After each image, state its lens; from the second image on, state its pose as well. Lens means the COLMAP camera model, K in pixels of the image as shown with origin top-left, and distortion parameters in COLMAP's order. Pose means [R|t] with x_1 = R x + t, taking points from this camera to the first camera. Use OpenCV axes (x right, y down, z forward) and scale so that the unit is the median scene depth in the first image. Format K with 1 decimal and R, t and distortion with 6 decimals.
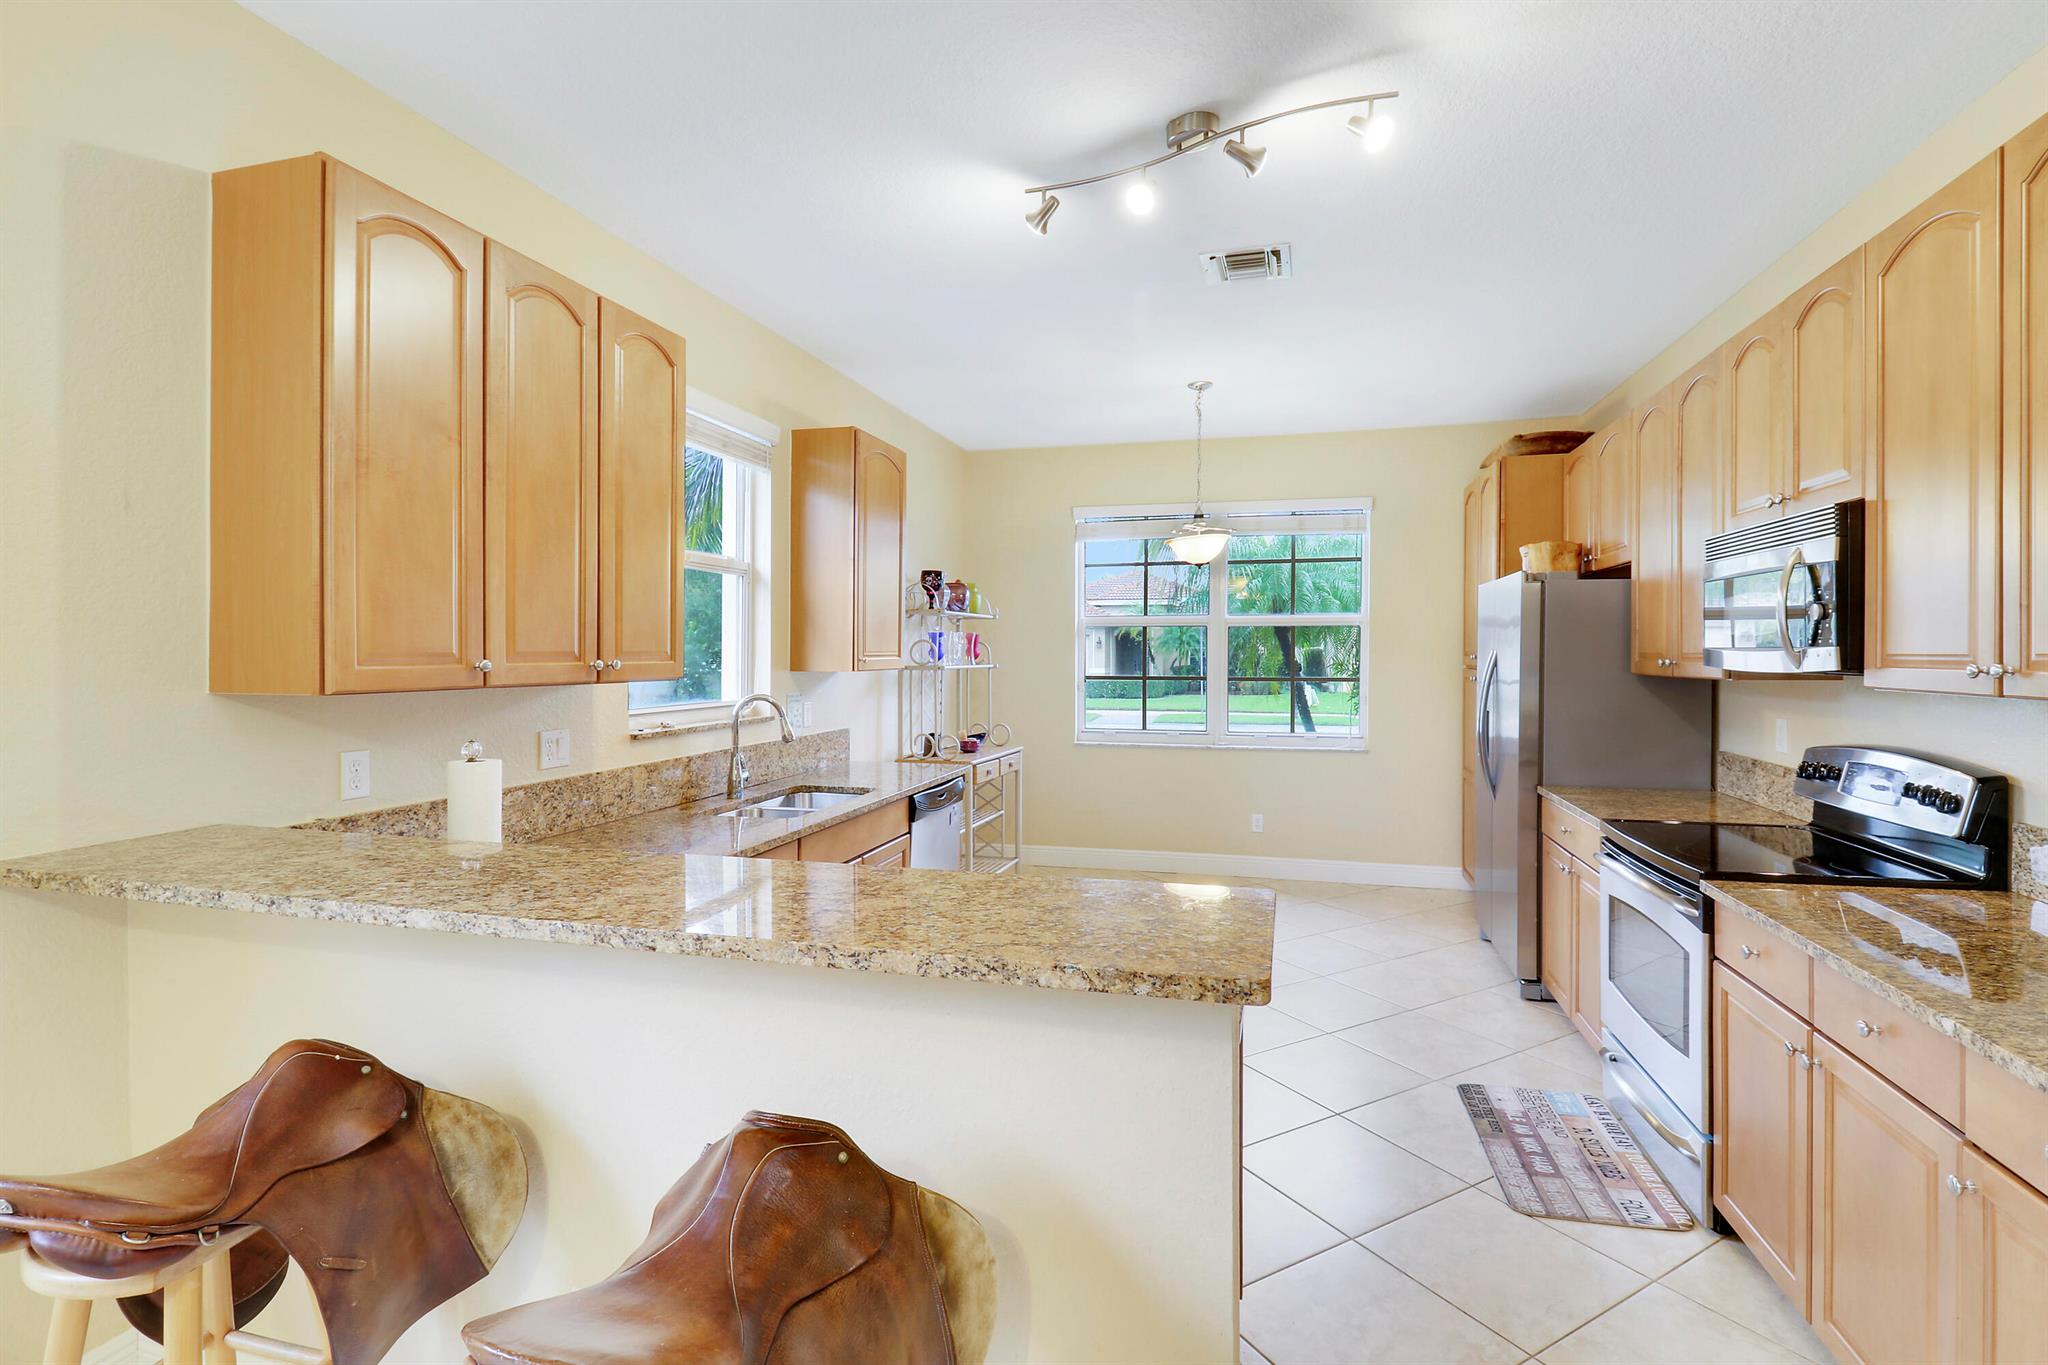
lens RADIAL K [[952.4, 0, 1022.7], [0, 952.4, 664.3], [0, 0, 1]] dist [-0.000393, -0.013390]
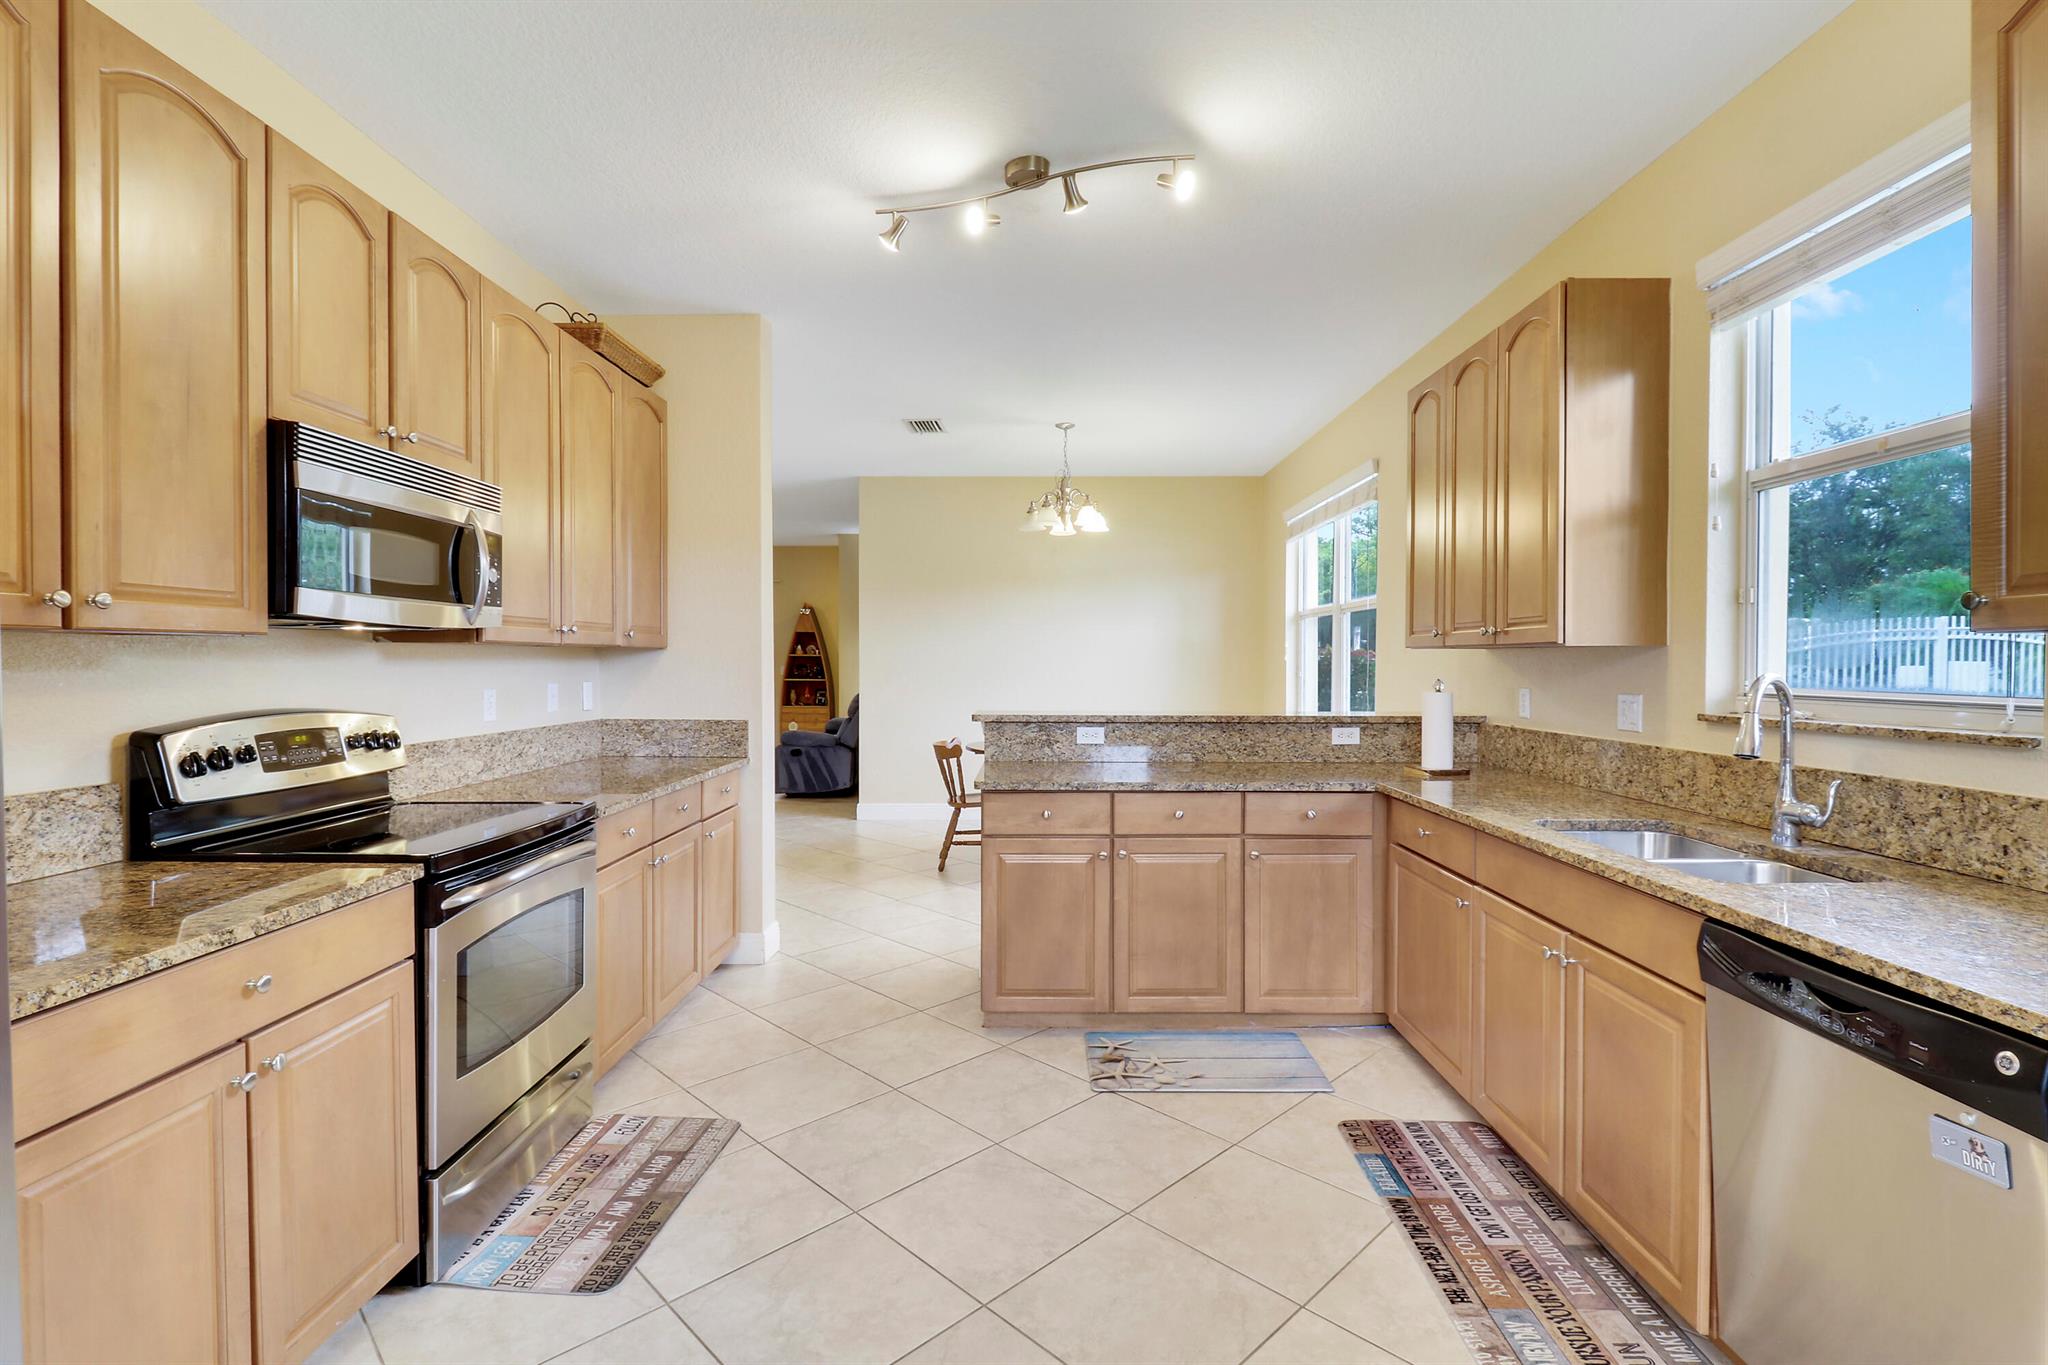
lens RADIAL K [[976.2, 0, 1017.9], [0, 976.2, 658.7], [0, 0, 1]] dist [0.014863, -0.020187]
pose [[-0.965924, -0.002896, -0.258809, 0.329617], [-0.006055, 0.999917, 0.011410, 0.017288], [0.258754, 0.012589, -0.965861, 1.453651]]
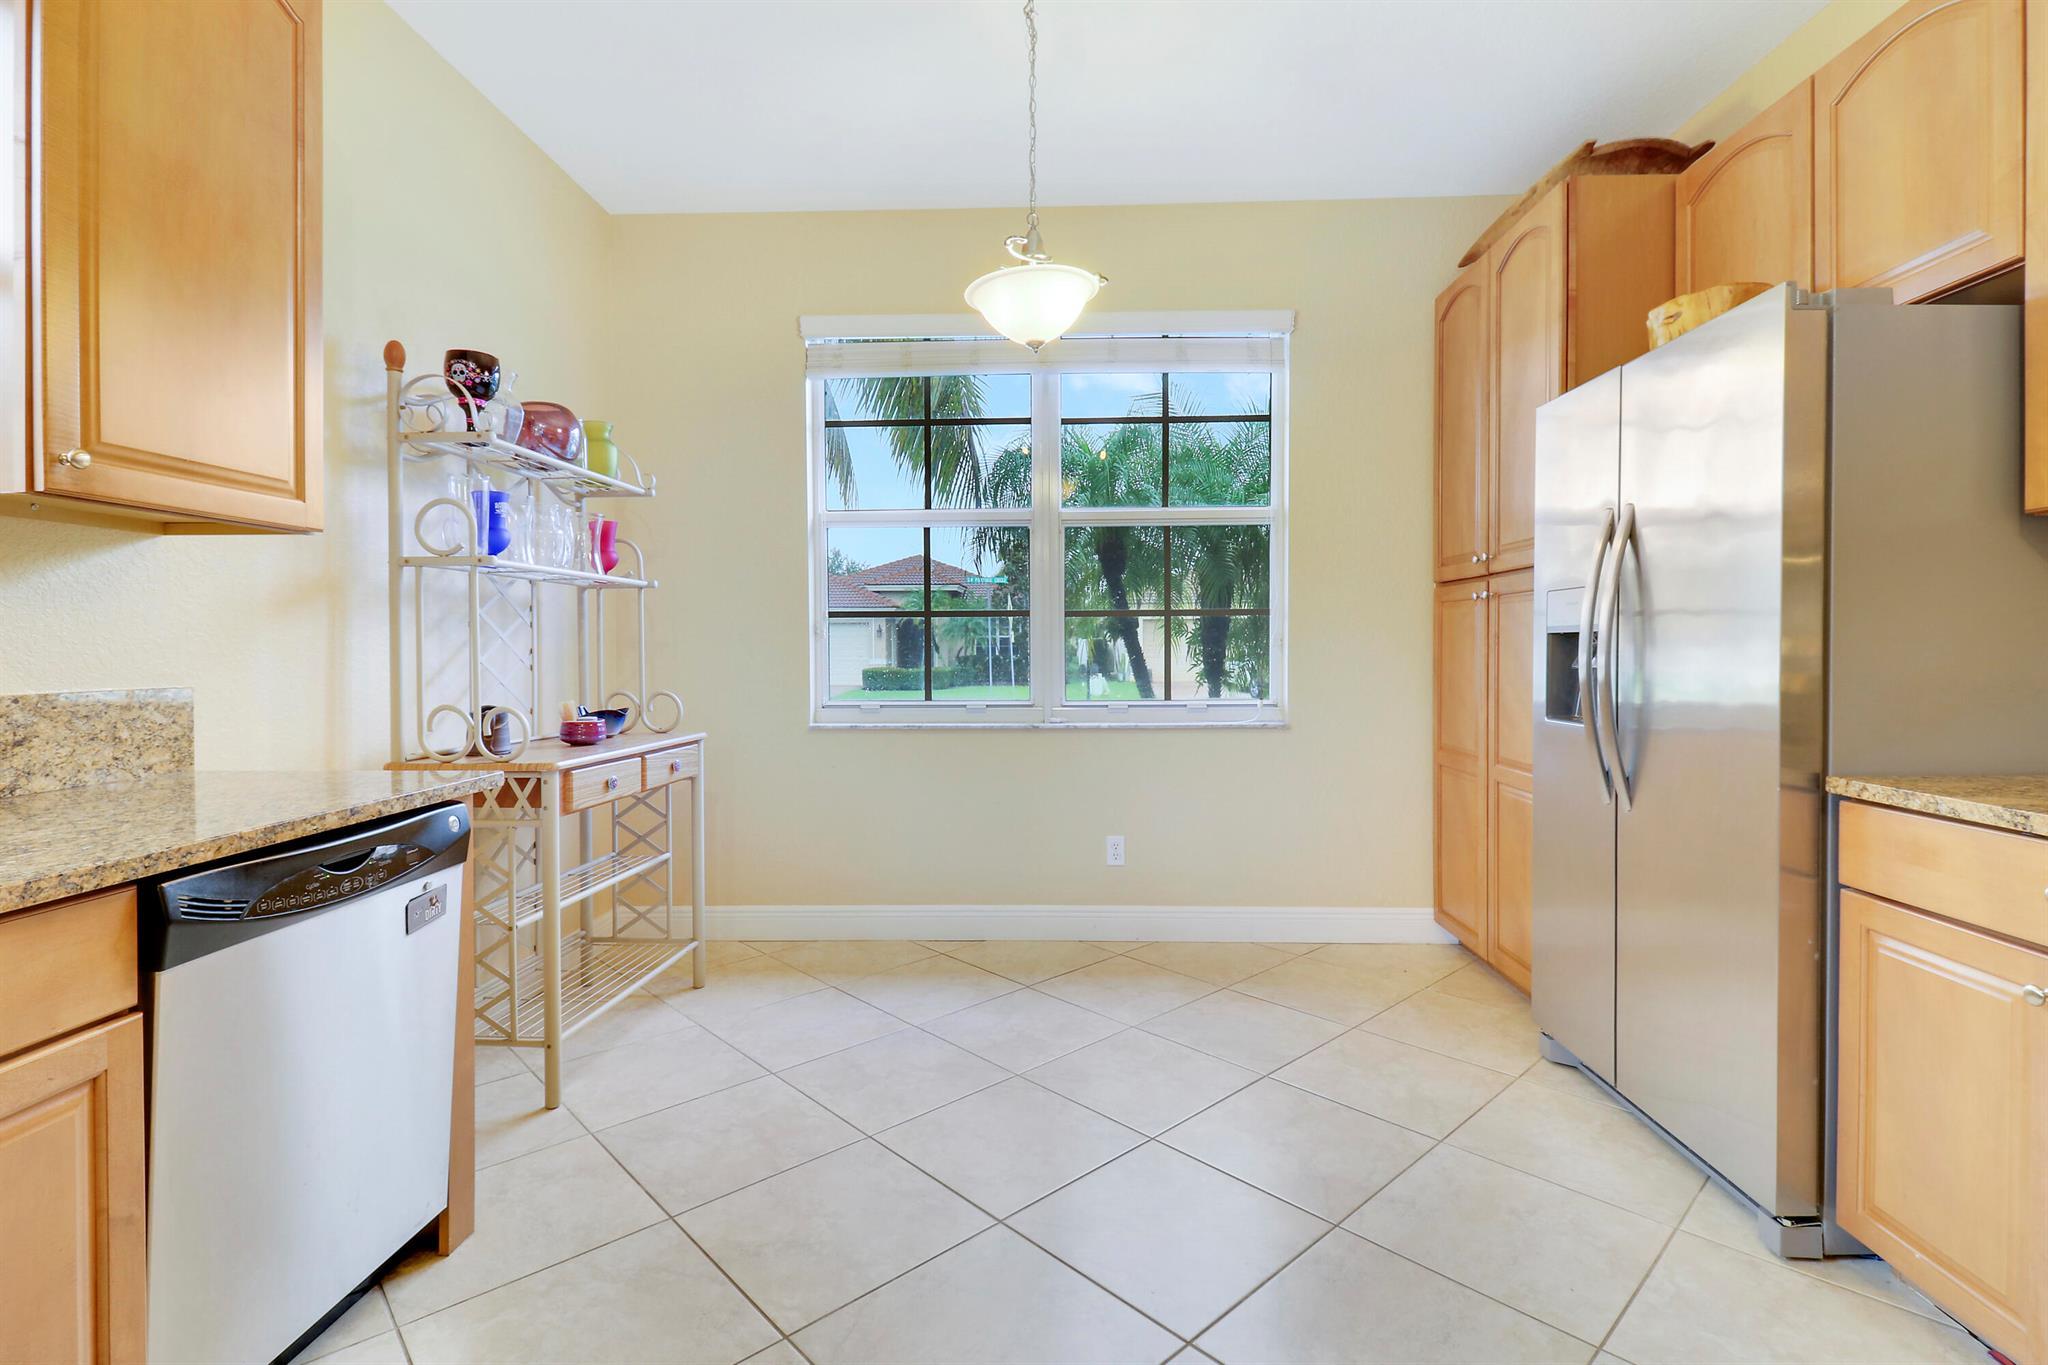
lens RADIAL K [[952.4, 0, 1022.7], [0, 952.4, 664.3], [0, 0, 1]] dist [-0.000393, -0.013390]
pose [[0.974601, -0.009052, 0.223764, 0.092112], [0.008399, 0.999957, 0.003872, 0.076786], [-0.223789, -0.001894, 0.974636, 0.707148]]
